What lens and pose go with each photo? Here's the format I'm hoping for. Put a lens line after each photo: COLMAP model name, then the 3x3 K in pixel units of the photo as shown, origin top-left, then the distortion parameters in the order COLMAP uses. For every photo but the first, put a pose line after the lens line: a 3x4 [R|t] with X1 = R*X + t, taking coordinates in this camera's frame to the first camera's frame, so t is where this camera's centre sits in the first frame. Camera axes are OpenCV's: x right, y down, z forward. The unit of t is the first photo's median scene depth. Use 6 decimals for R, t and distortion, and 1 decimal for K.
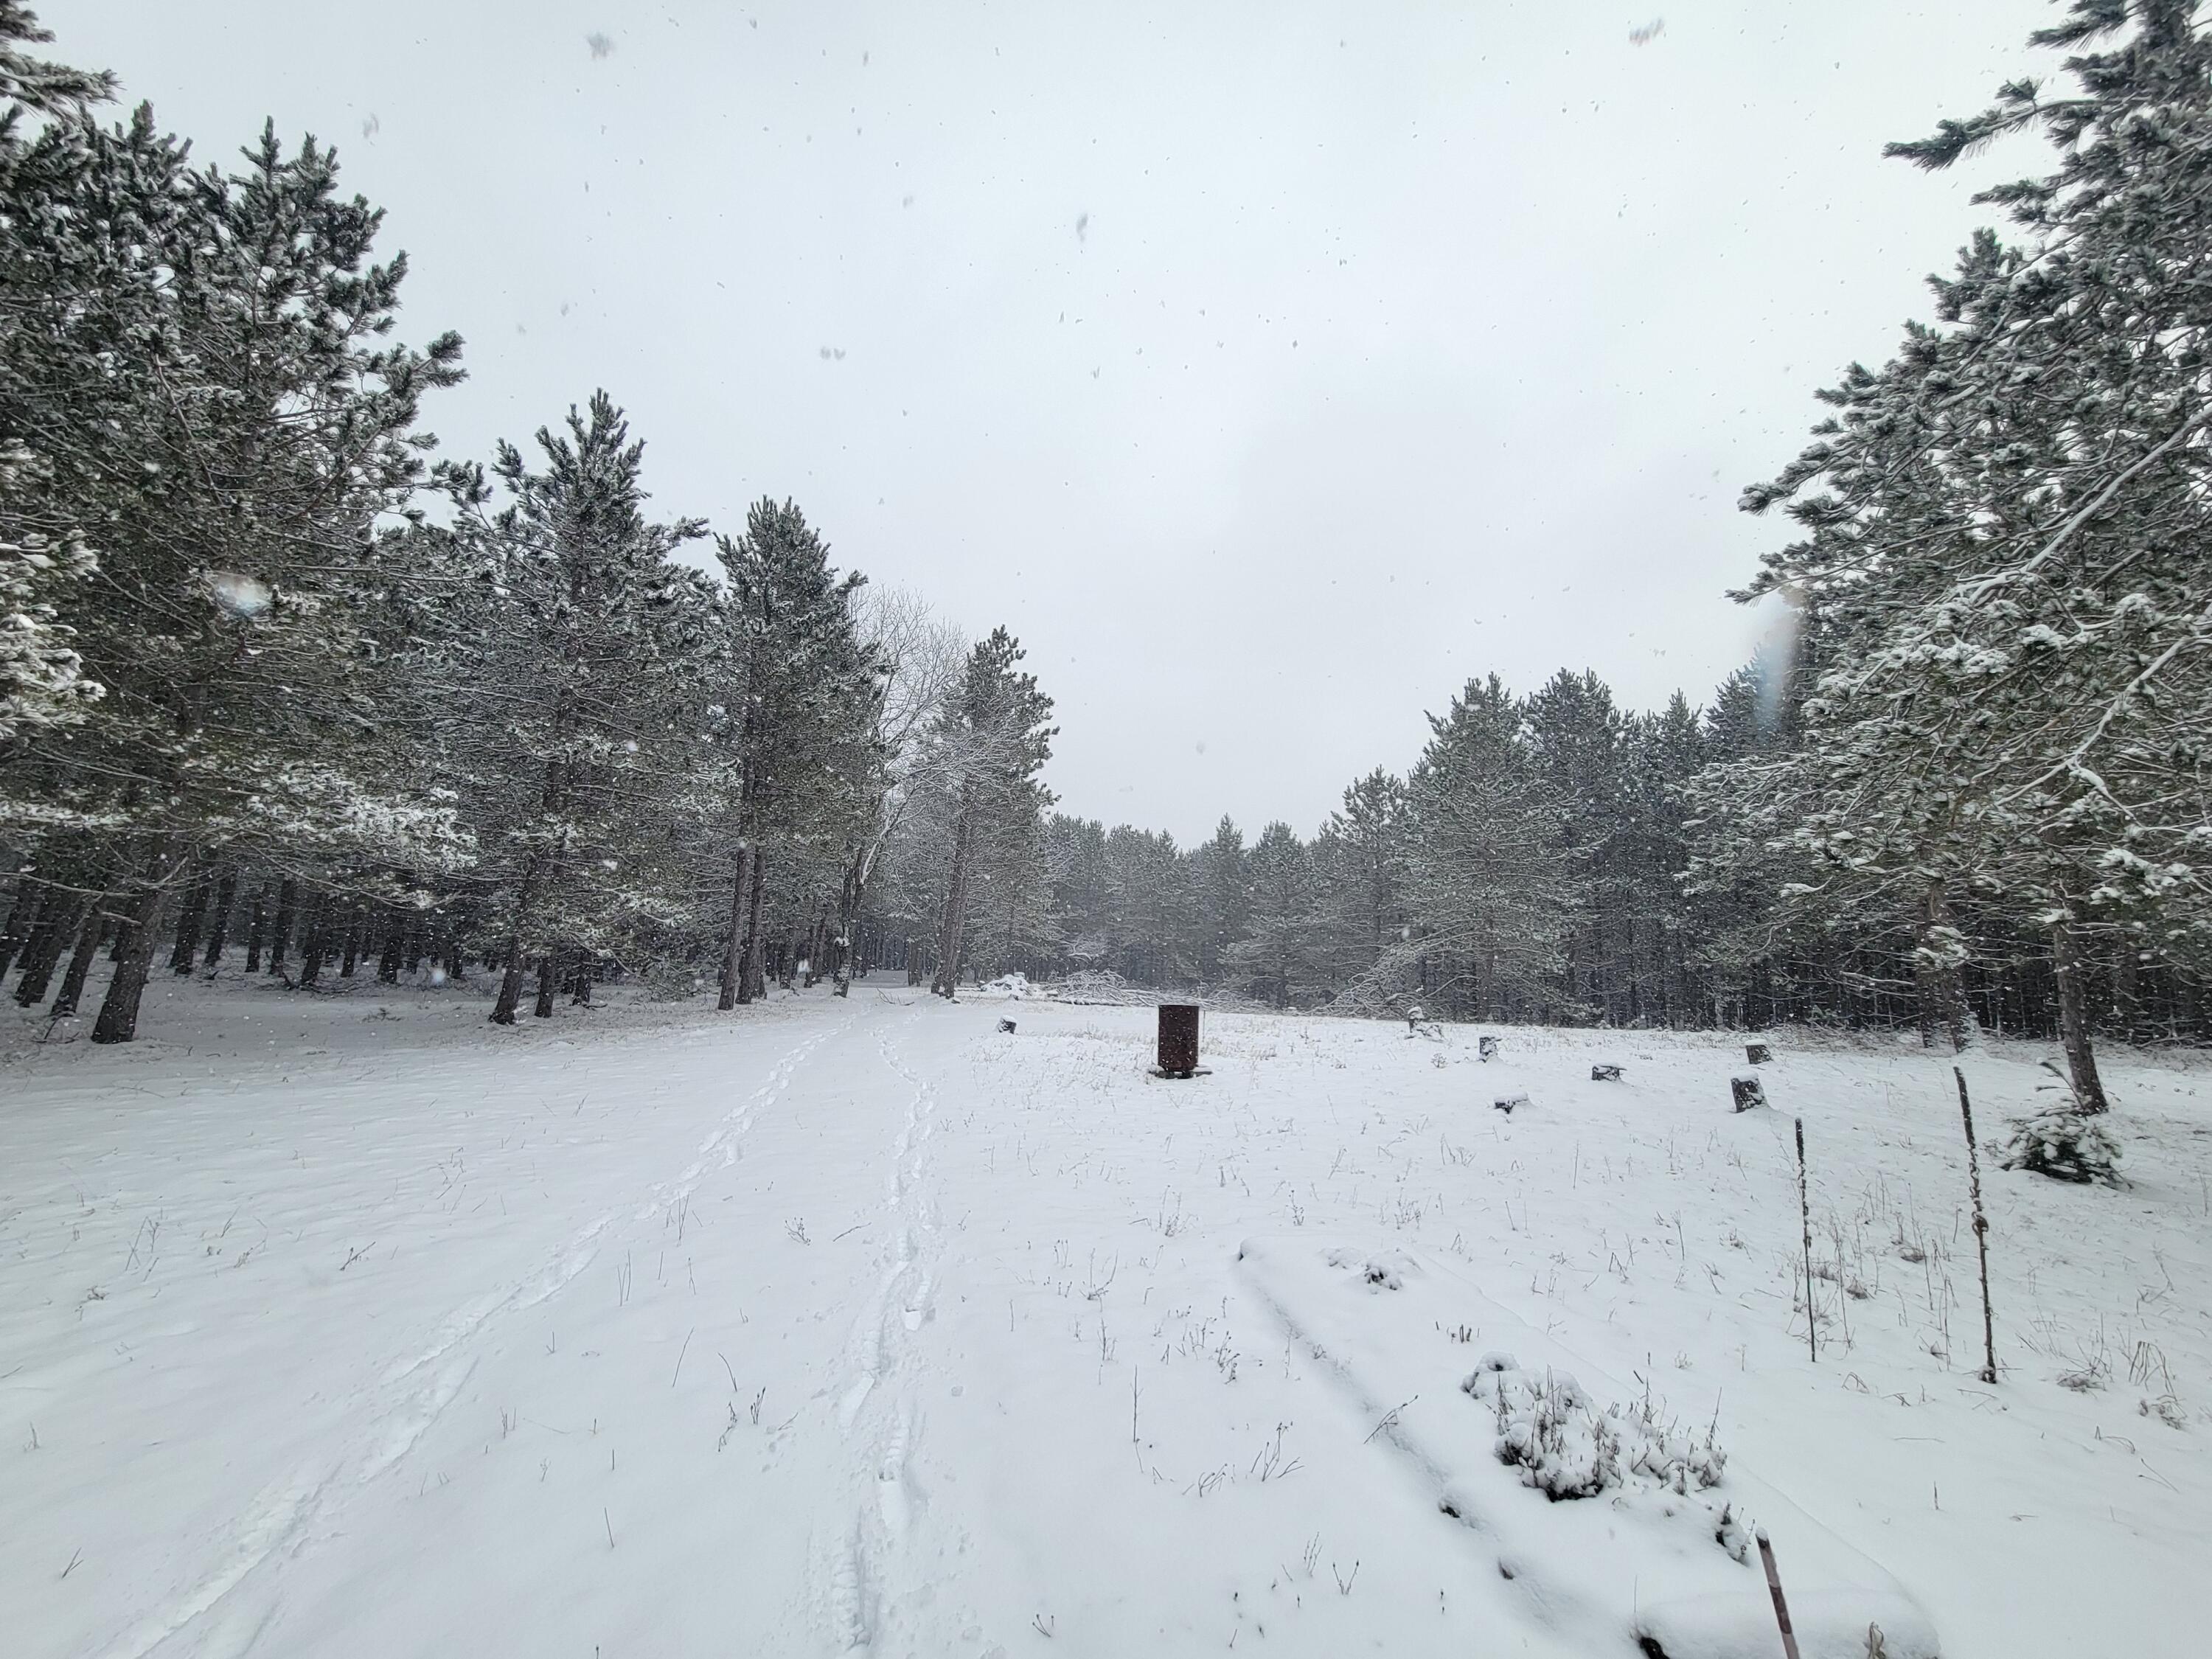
lens RADIAL K [[890.5, 0, 1105.3], [0, 890.5, 830.1], [0, 0, 1]] dist [-0.000499, -0.000036]
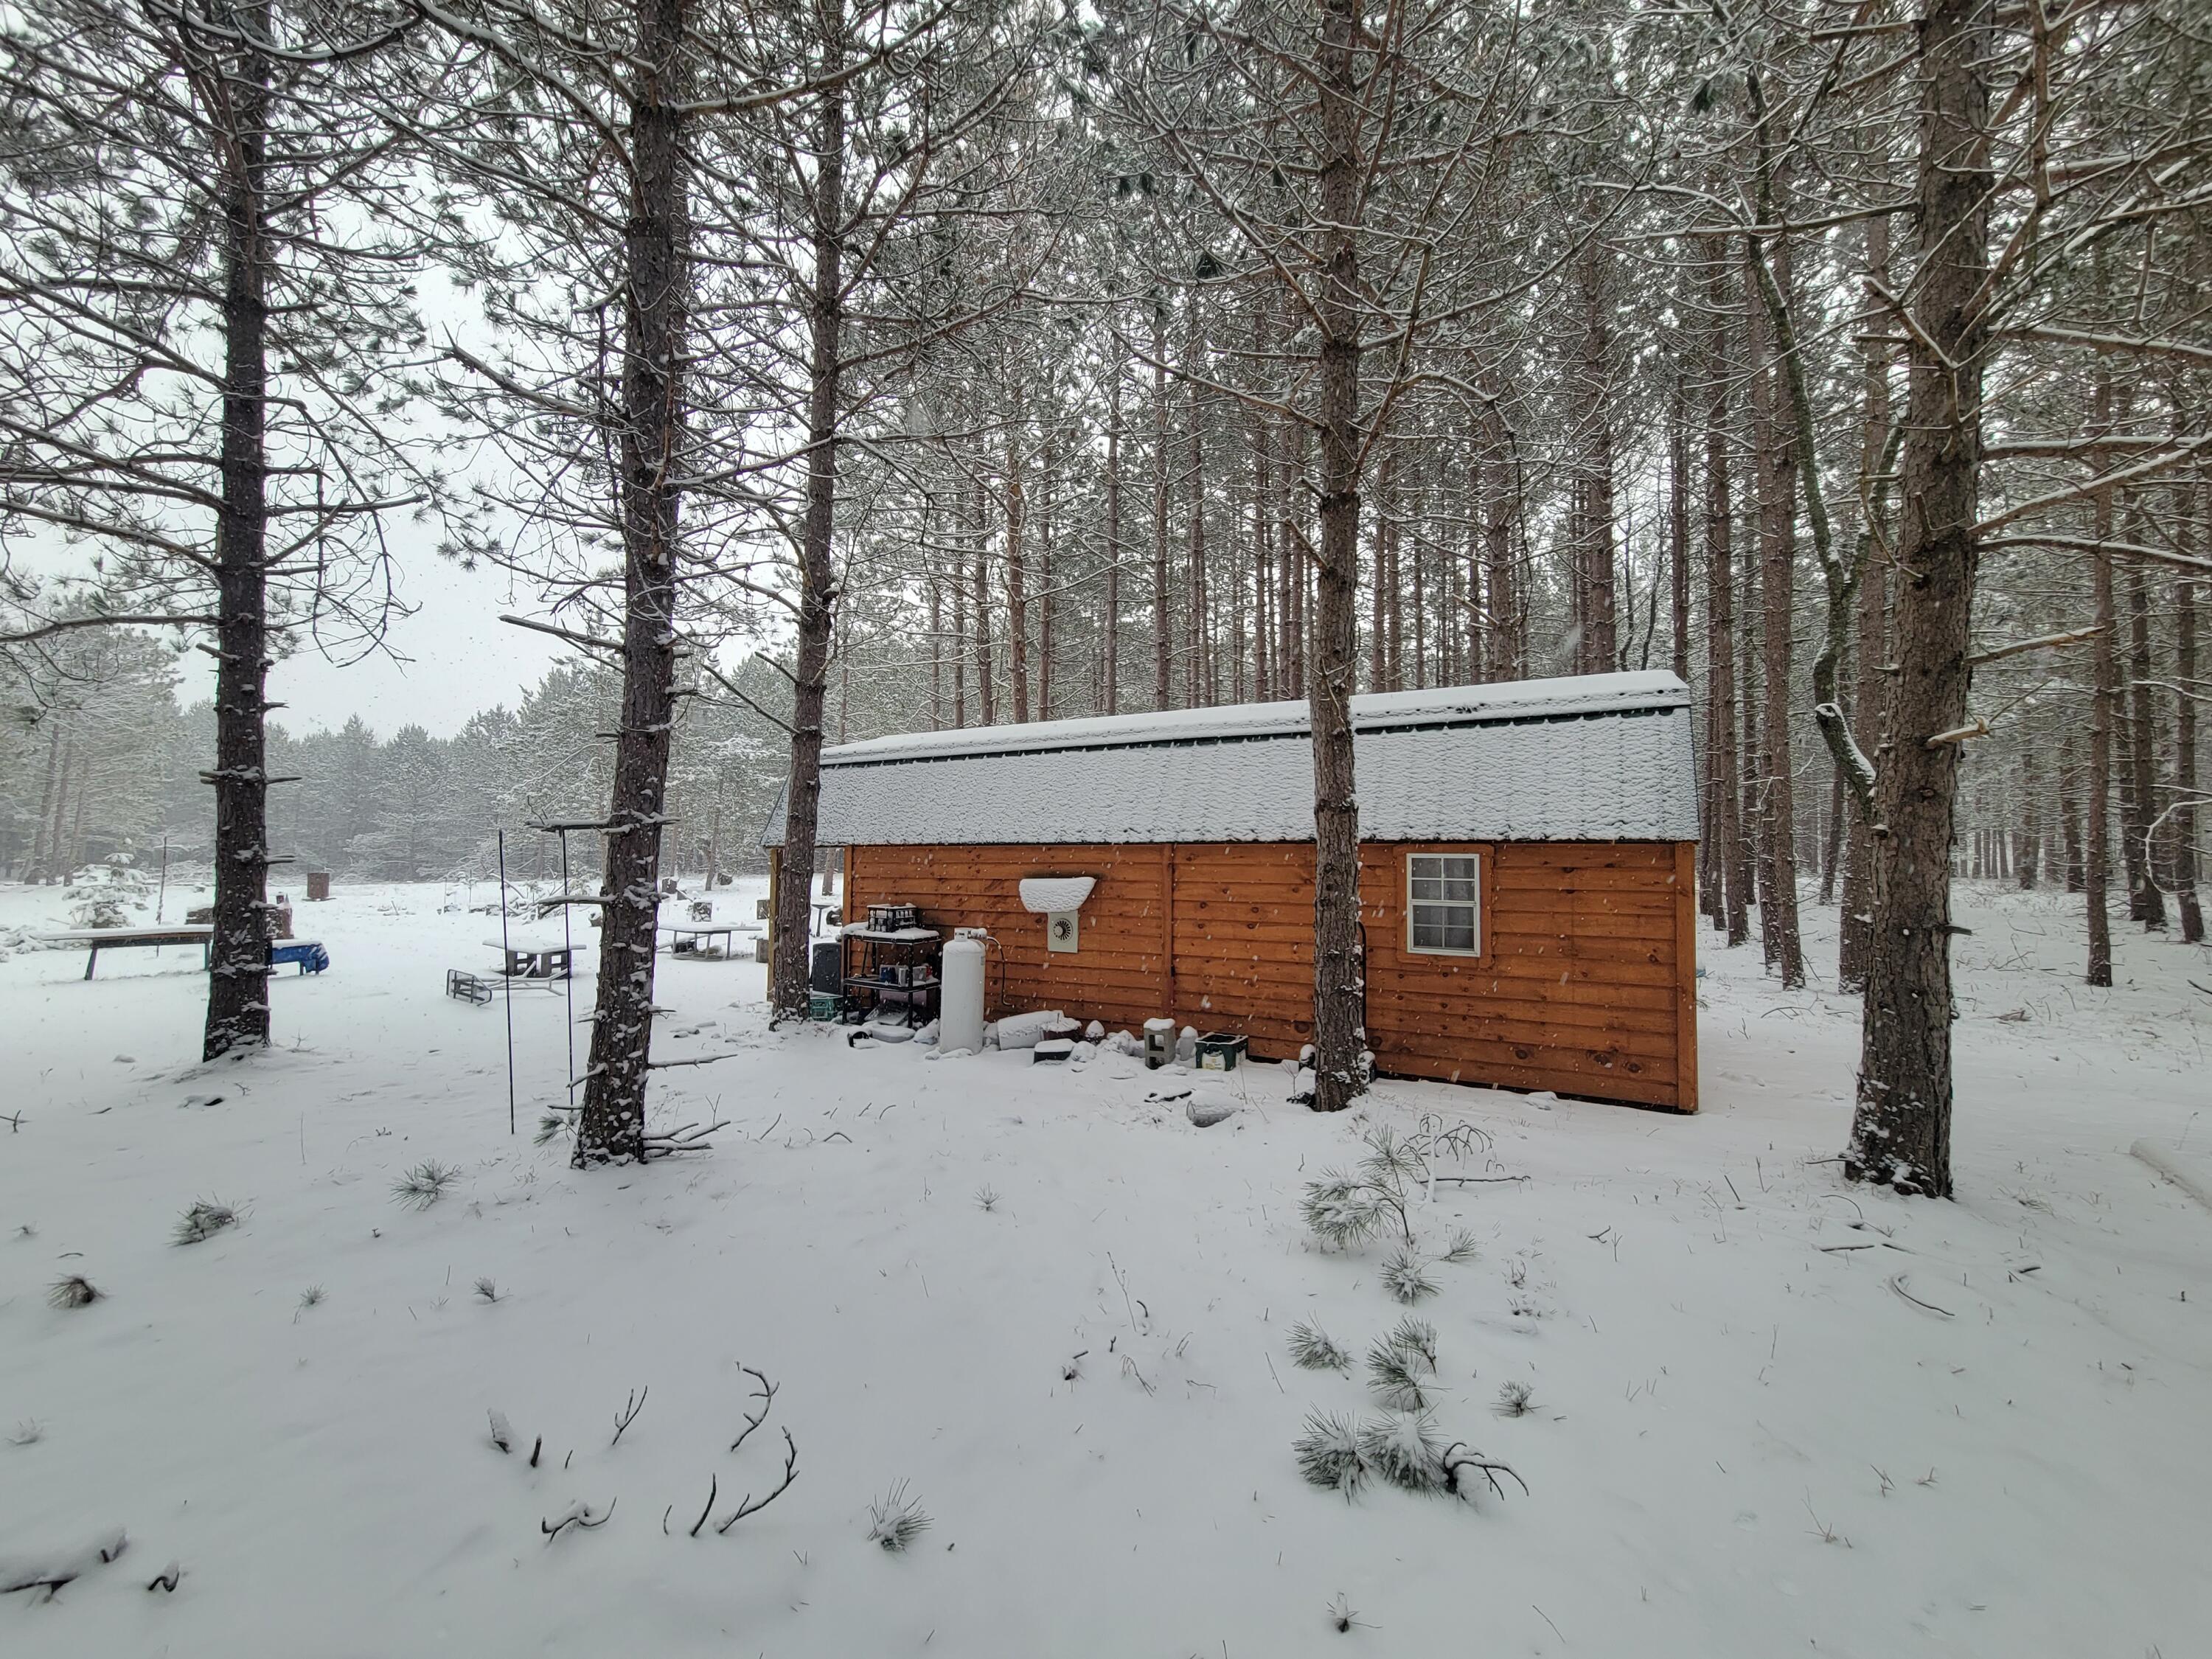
lens RADIAL K [[890.5, 0, 1104.3], [0, 890.5, 832.3], [0, 0, 1]] dist [-0.000499, -0.000036]
pose [[0.675153, -0.015799, 0.737509, -0.050743], [-0.090325, 0.990477, 0.103907, -0.070119], [-0.732127, -0.136769, 0.667296, -0.418886]]
